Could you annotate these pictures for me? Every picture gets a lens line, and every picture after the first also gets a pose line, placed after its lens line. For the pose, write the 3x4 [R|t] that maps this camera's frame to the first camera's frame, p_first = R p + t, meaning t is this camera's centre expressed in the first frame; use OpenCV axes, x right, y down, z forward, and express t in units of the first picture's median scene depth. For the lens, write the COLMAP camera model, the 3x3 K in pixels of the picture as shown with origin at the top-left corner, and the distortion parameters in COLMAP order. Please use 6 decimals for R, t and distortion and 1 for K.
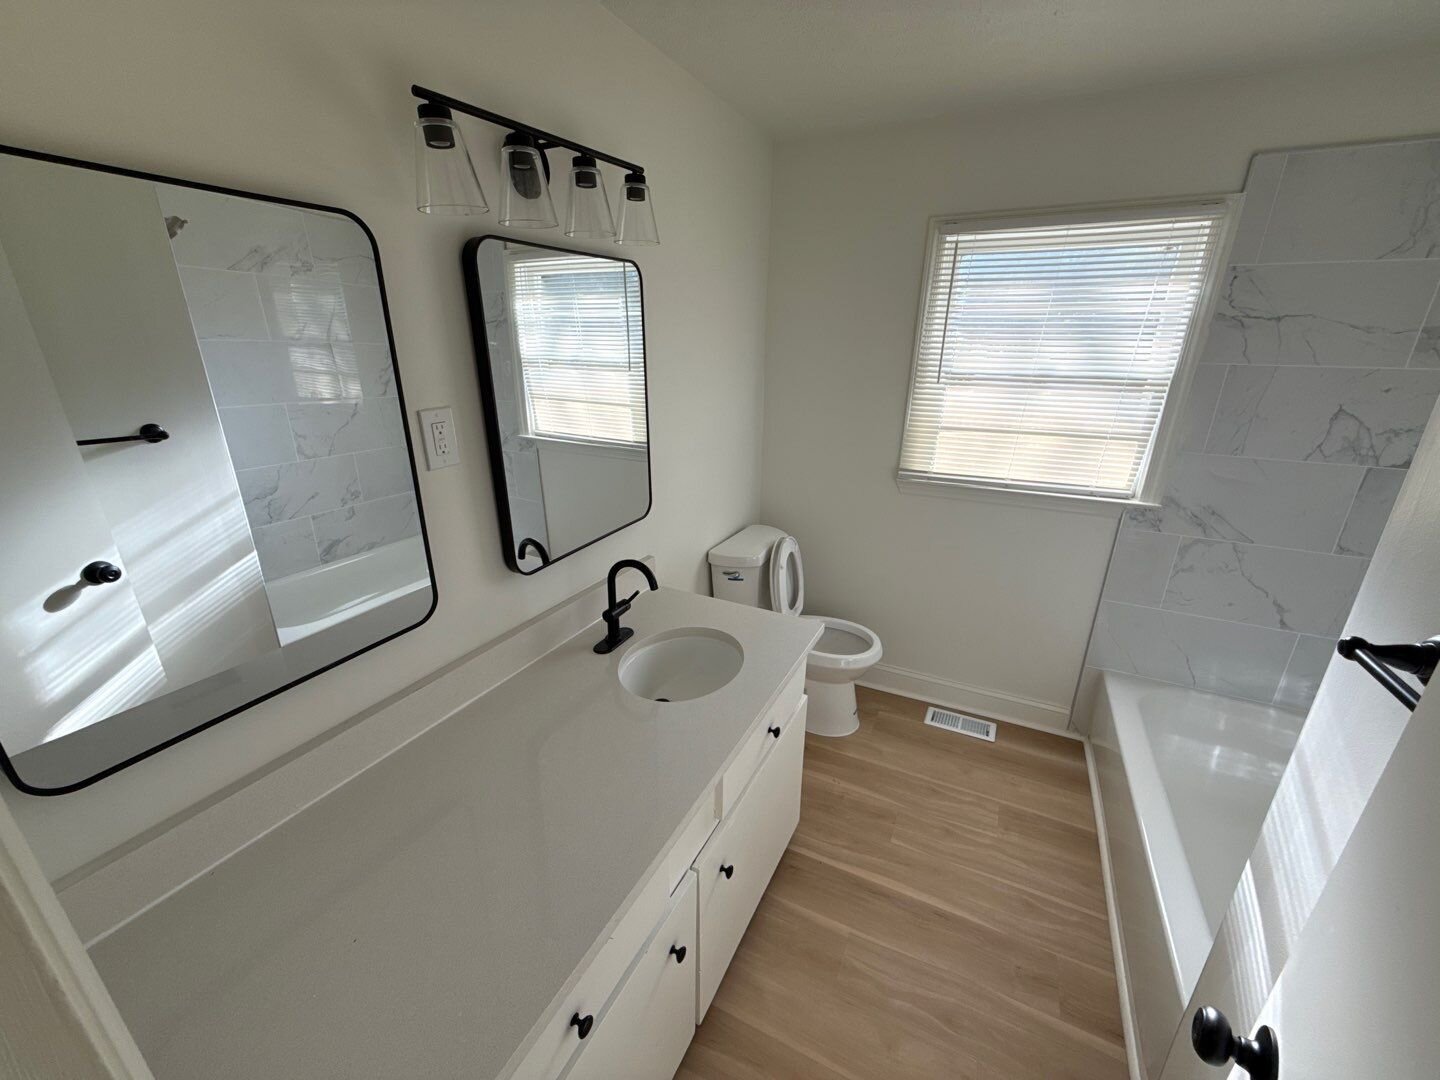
lens RADIAL K [[571.9, 0, 722.4], [0, 571.9, 535.7], [0, 0, 1]] dist [0.001977, -0.000729]
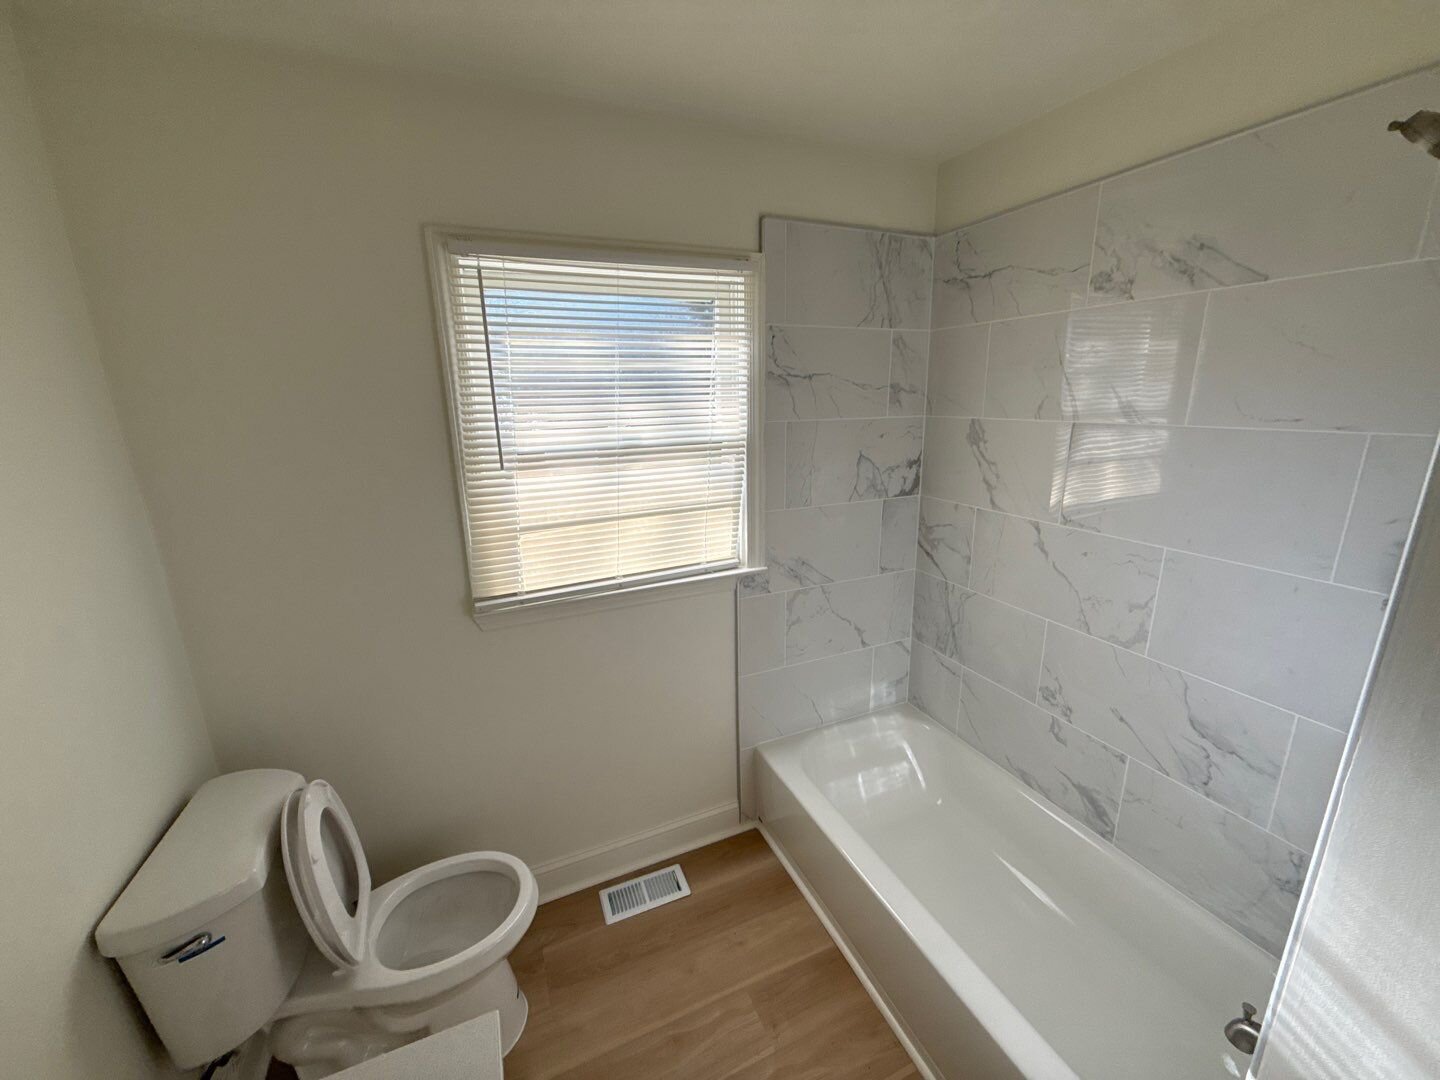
lens RADIAL K [[571.9, 0, 726.6], [0, 571.9, 545.7], [0, 0, 1]] dist [0.001977, -0.000729]
pose [[0.640024, -0.217038, 0.737064, 0.026620], [0.277256, 0.959882, 0.041896, -0.143816], [-0.716588, 0.177541, 0.674523, 0.389891]]
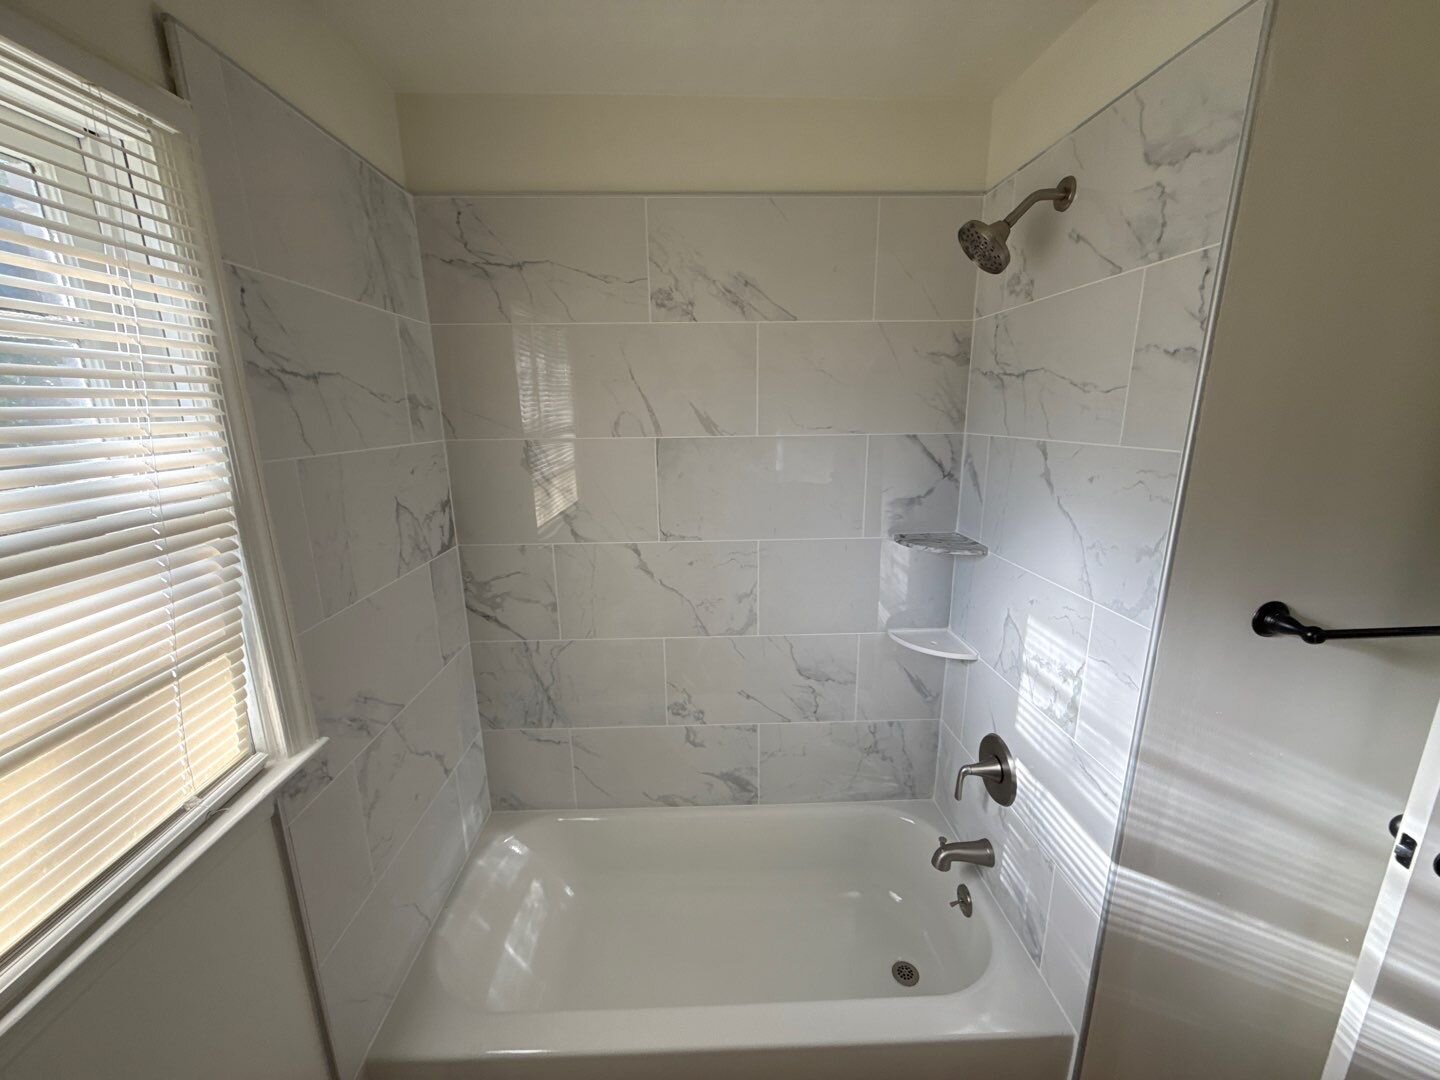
lens RADIAL K [[571.9, 0, 715.4], [0, 571.9, 543.8], [0, 0, 1]] dist [0.001977, -0.000729]
pose [[-0.471117, -0.208219, 0.857142, 0.210818], [0.301419, 0.875240, 0.378287, -0.281548], [-0.828972, 0.436576, -0.349580, 0.804595]]
